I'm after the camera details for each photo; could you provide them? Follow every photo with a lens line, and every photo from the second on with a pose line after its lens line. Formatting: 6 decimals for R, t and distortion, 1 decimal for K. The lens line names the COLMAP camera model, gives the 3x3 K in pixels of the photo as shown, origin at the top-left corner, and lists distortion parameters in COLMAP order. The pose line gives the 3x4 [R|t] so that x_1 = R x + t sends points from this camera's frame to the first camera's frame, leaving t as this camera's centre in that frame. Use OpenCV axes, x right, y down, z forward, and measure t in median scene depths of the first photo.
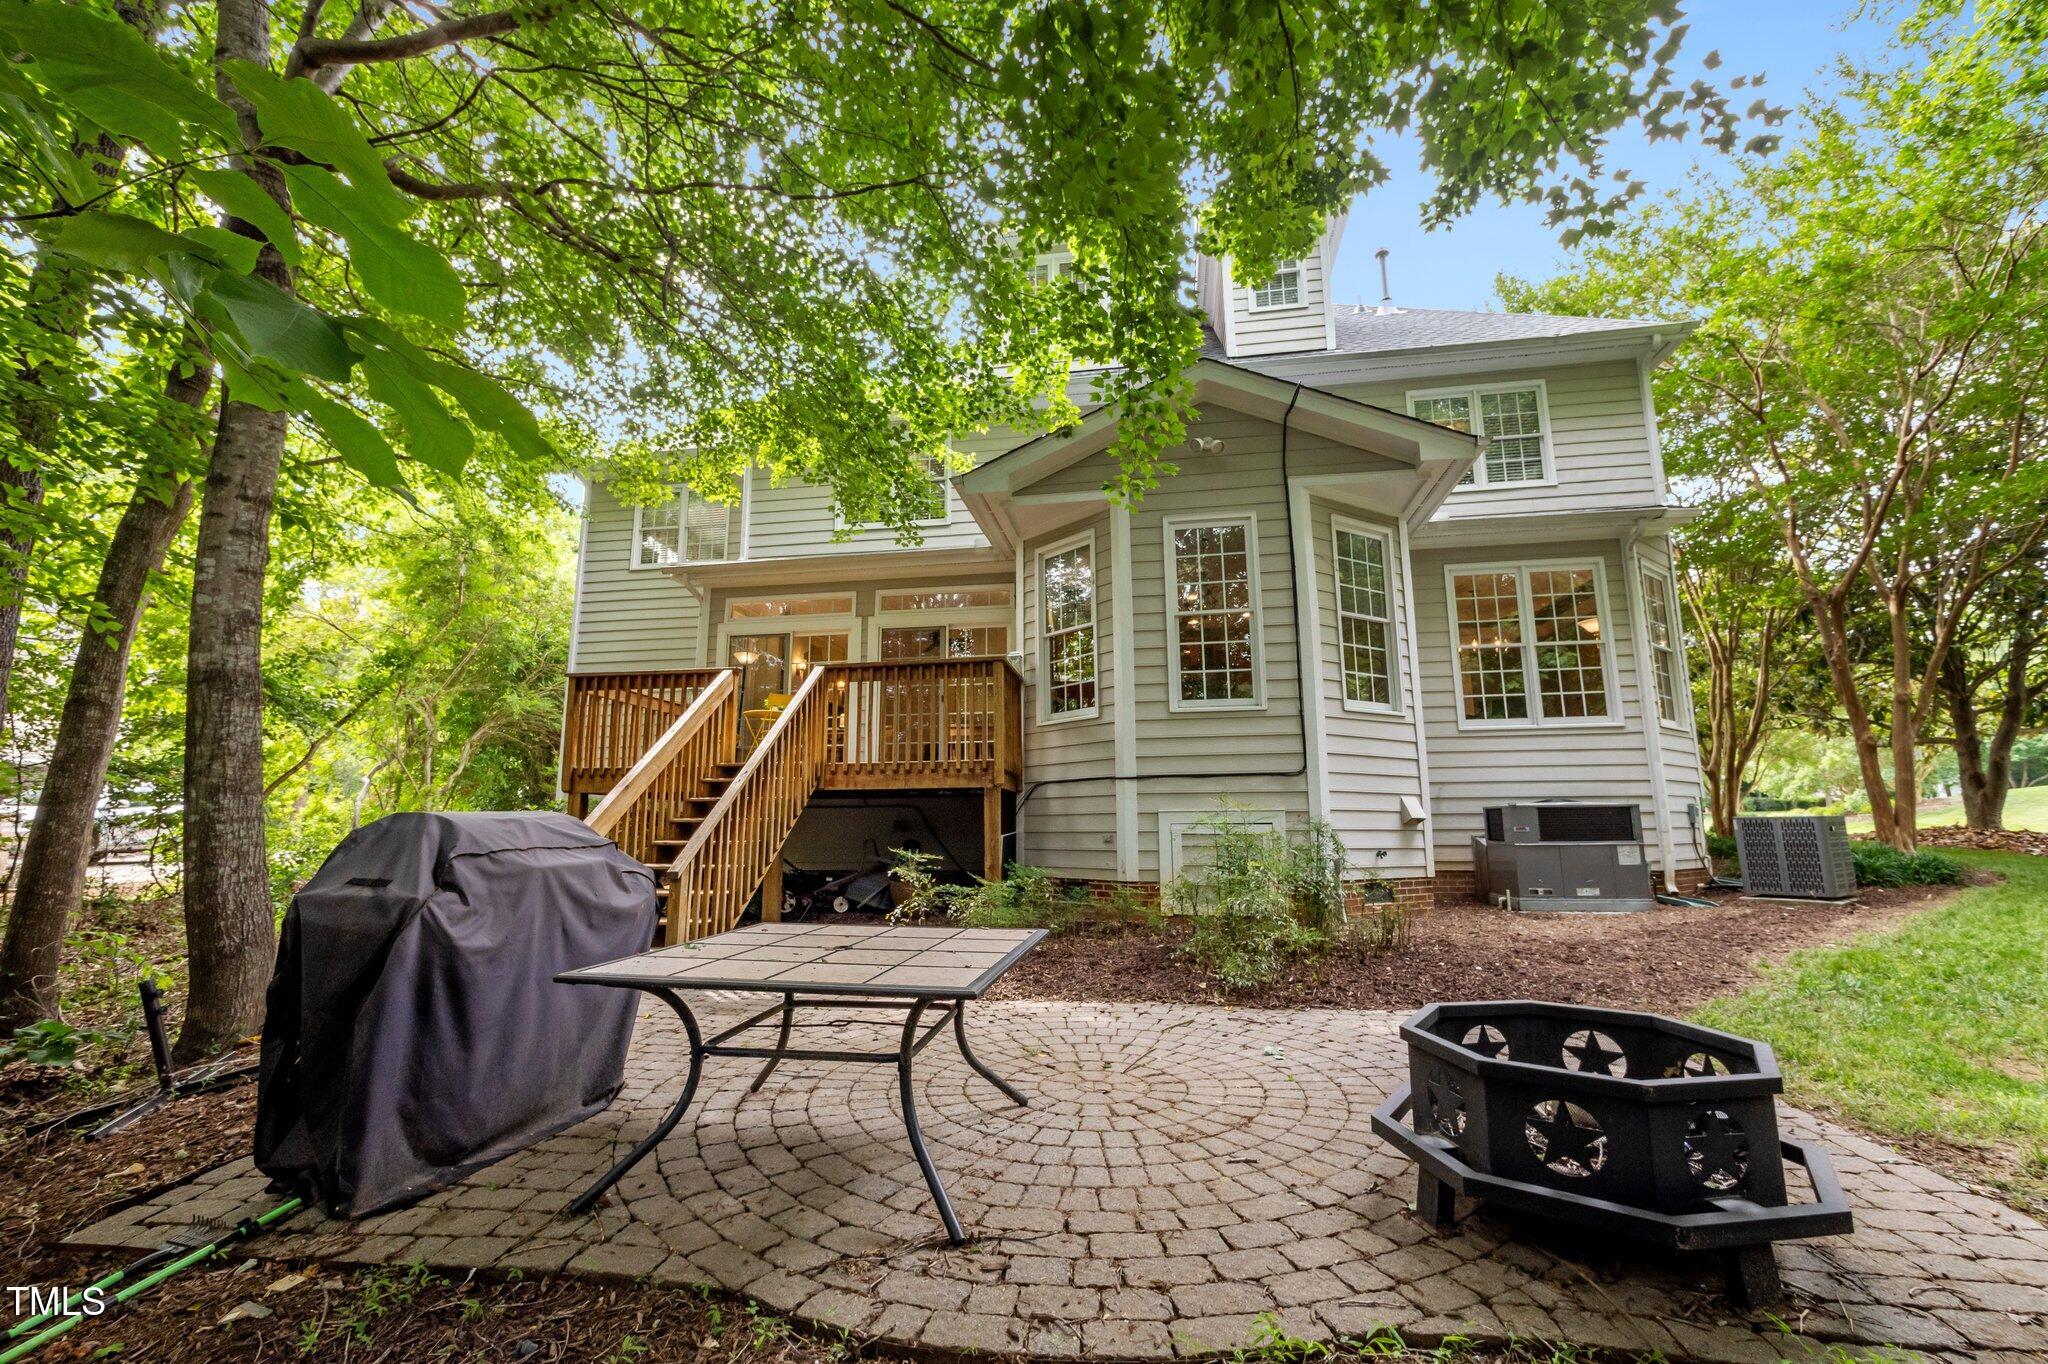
lens RADIAL K [[846.2, 0, 1023.1], [0, 846.2, 683.5], [0, 0, 1]] dist [-0.005344, 0.000423]
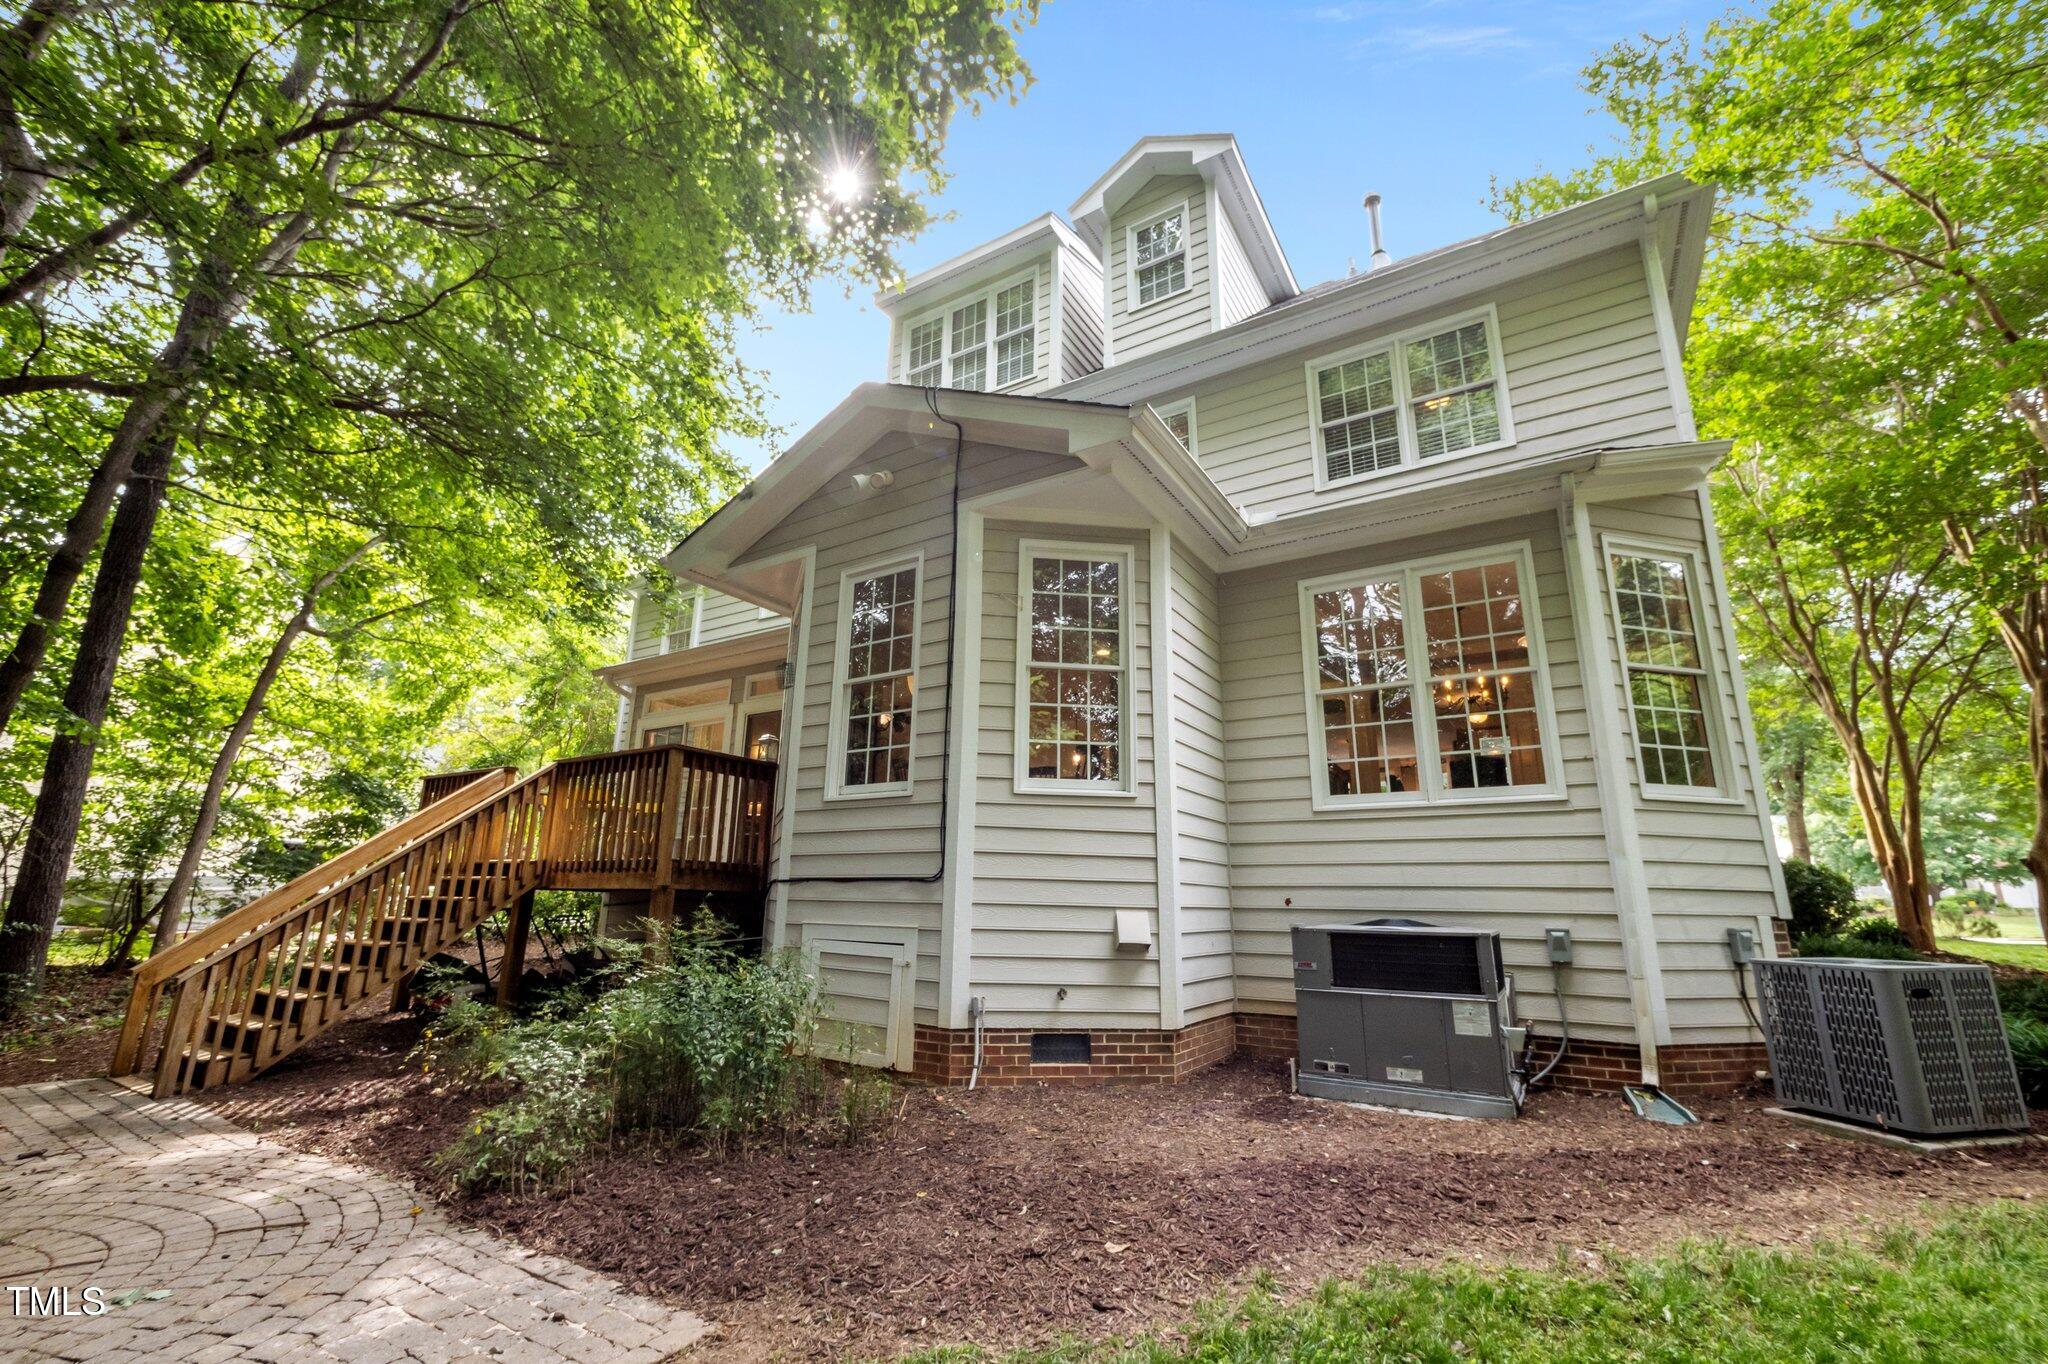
lens RADIAL K [[846.2, 0, 1023.9], [0, 846.2, 685.0], [0, 0, 1]] dist [-0.005344, 0.000423]
pose [[0.923469, -0.075897, -0.376090, 0.642060], [0.044666, 0.994841, -0.091089, 0.004559], [0.381063, 0.067320, 0.922095, 0.287674]]
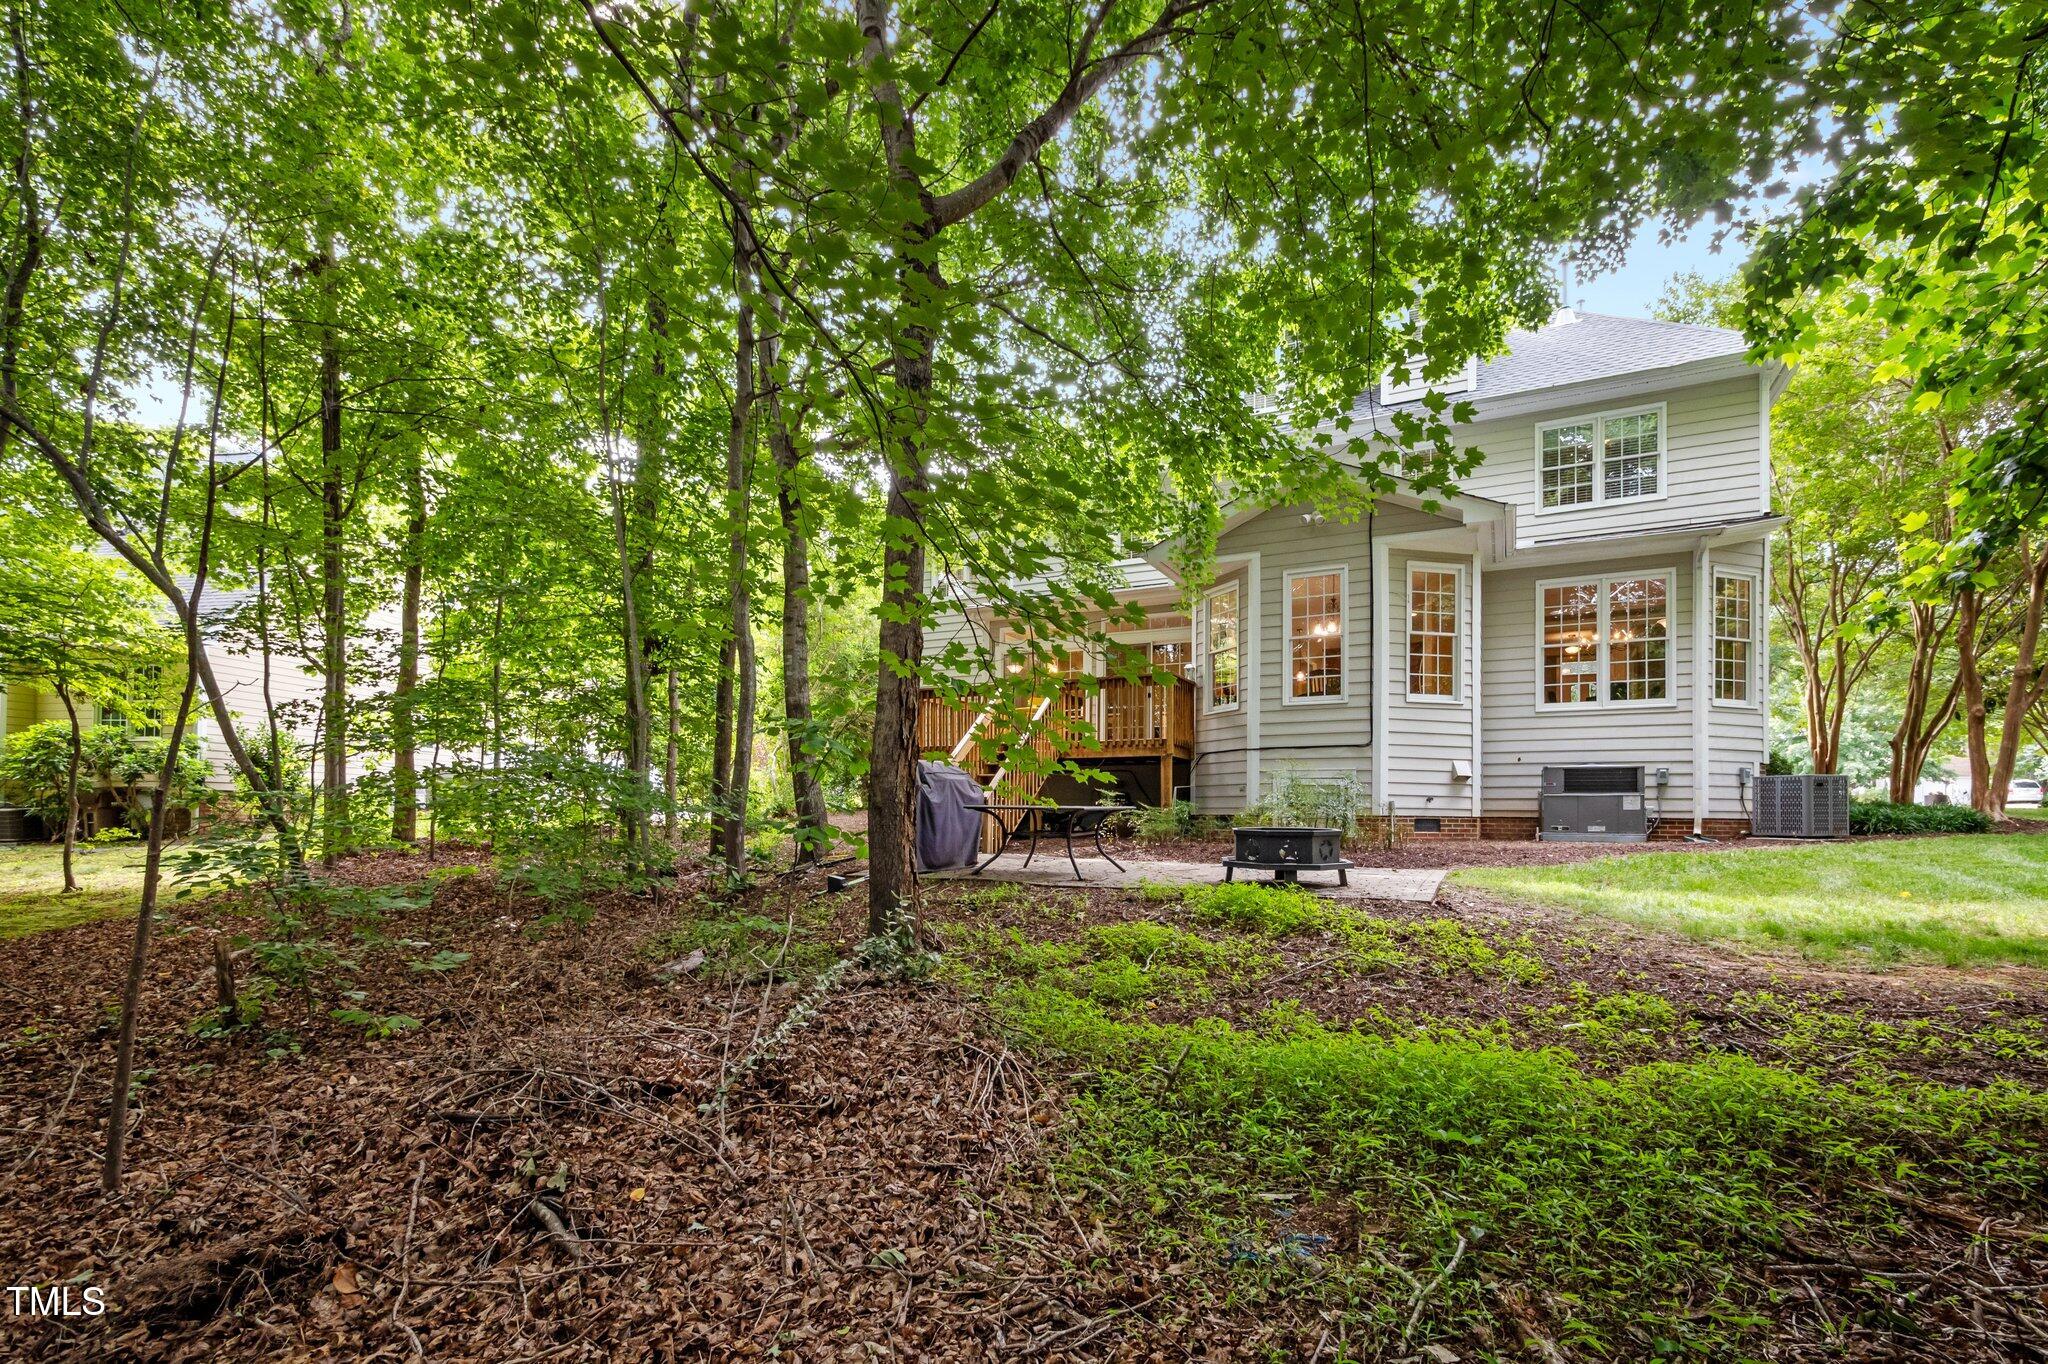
lens RADIAL K [[928.3, 0, 1020.5], [0, 928.3, 800.6], [0, 0, 1]] dist [-0.003883, -0.000464]
pose [[0.951042, 0.009053, -0.308930, 0.229681], [0.038909, 0.988111, 0.148736, -0.060334], [0.306604, -0.153475, 0.939383, -0.690926]]
